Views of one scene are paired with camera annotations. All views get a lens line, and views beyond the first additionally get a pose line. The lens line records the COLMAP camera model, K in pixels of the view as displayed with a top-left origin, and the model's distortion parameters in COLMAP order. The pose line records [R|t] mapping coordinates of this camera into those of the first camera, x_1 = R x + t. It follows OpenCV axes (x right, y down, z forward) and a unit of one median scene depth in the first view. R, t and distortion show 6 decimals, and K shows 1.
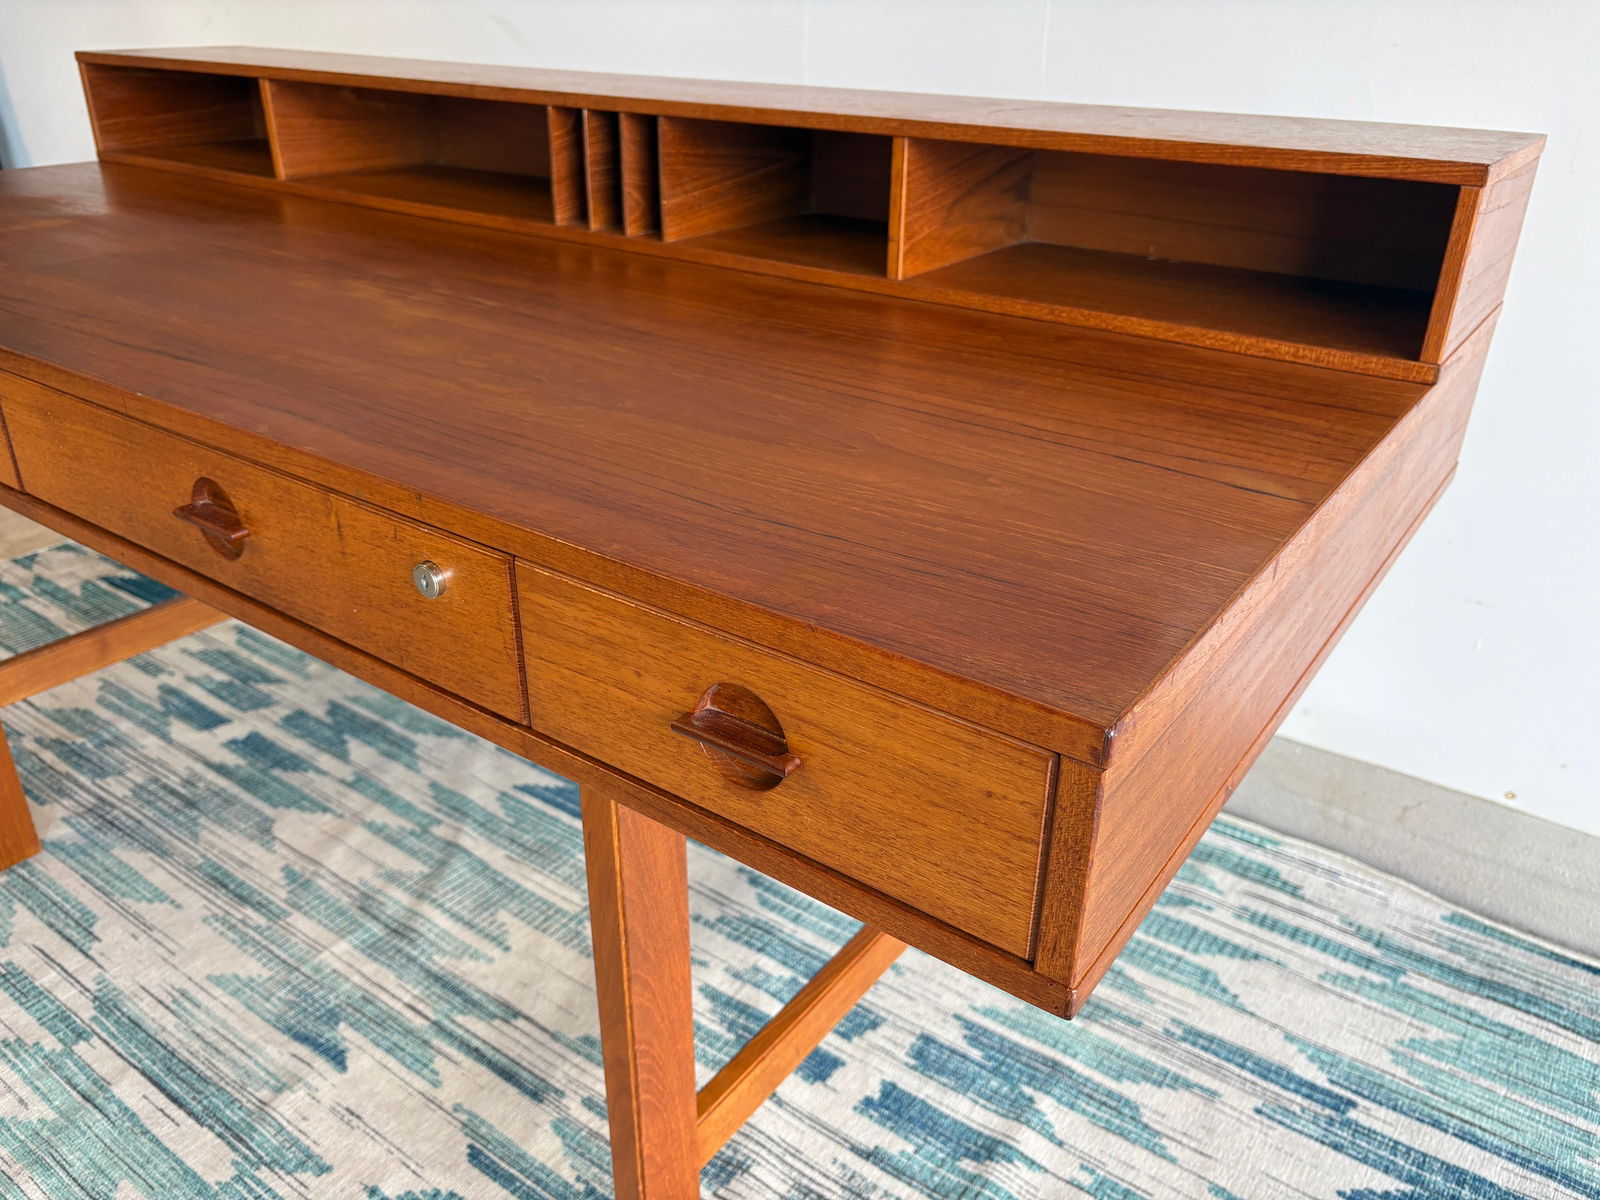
lens RADIAL K [[1230.5, 0, 799.6], [0, 1230.5, 599.7], [0, 0, 1]] dist [0.028957, -0.042773]
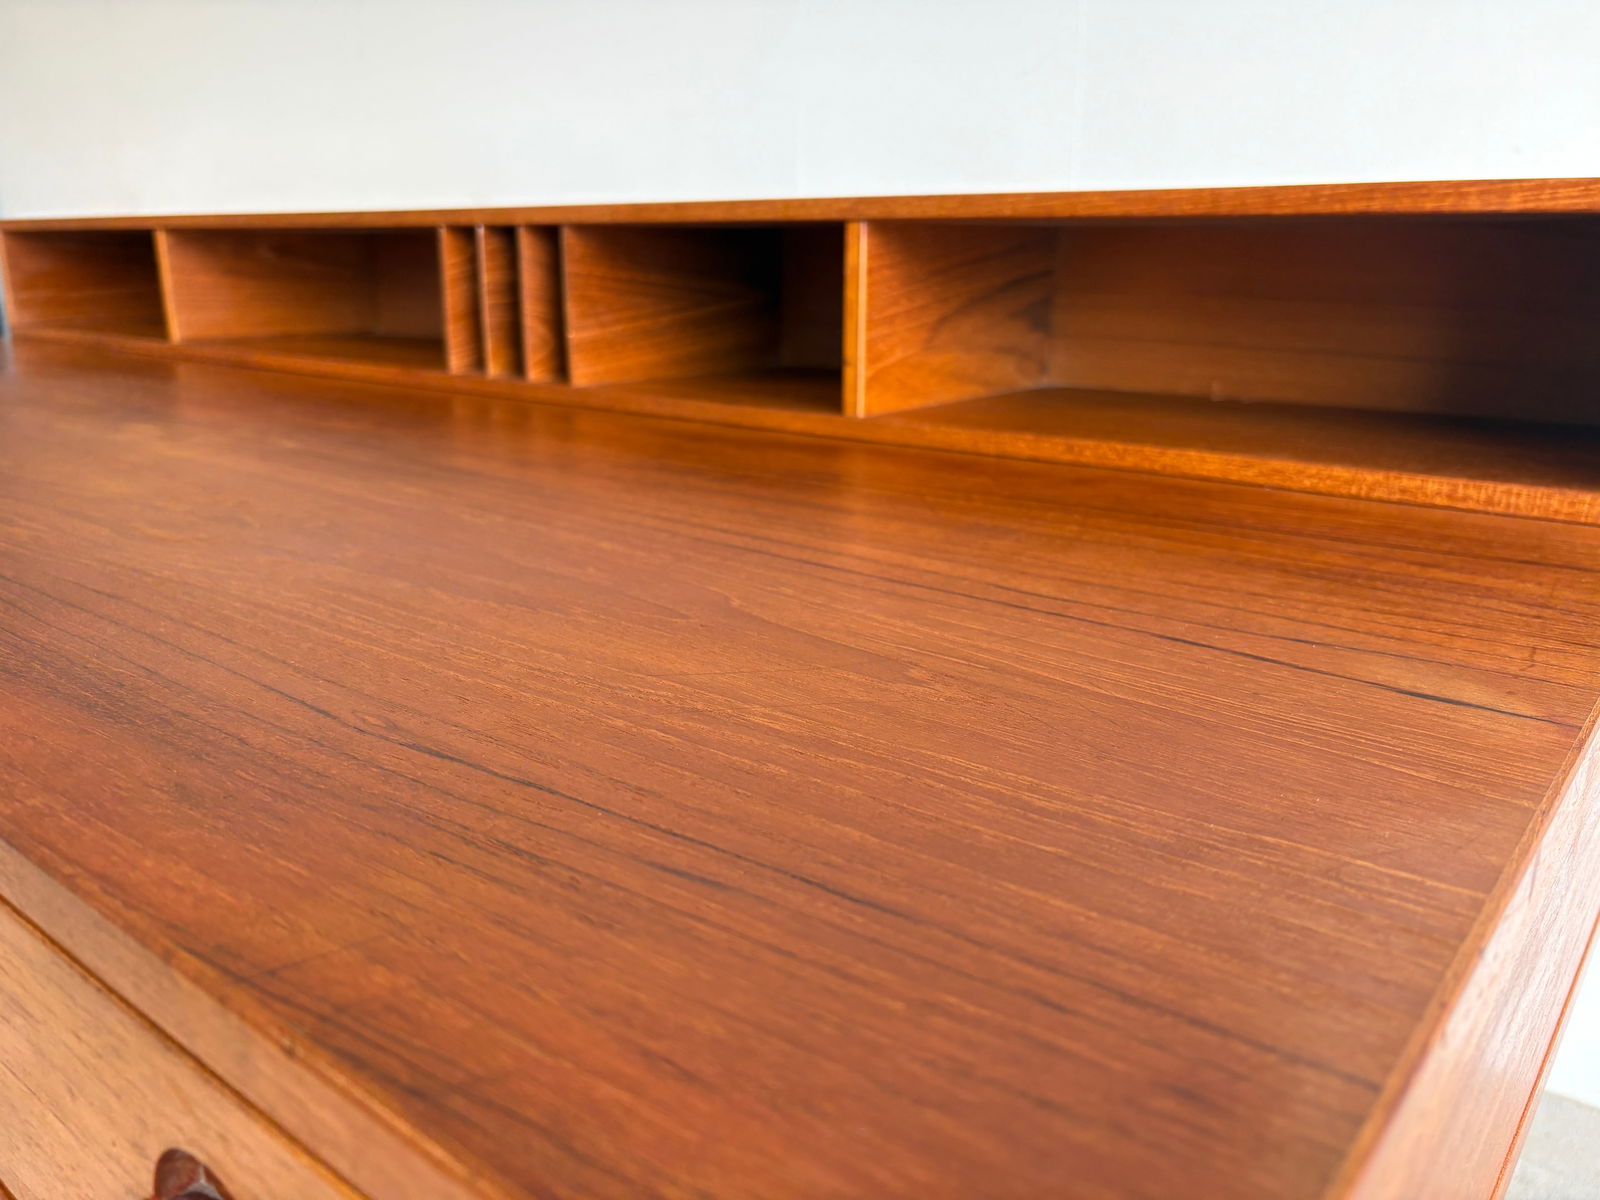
lens RADIAL K [[1230.5, 0, 796.3], [0, 1230.5, 606.7], [0, 0, 1]] dist [0.028957, -0.042773]
pose [[0.998194, 0.004412, -0.059912, 0.101567], [-0.015029, 0.983927, -0.177939, -0.023686], [0.058164, 0.178518, 0.982216, 0.359142]]
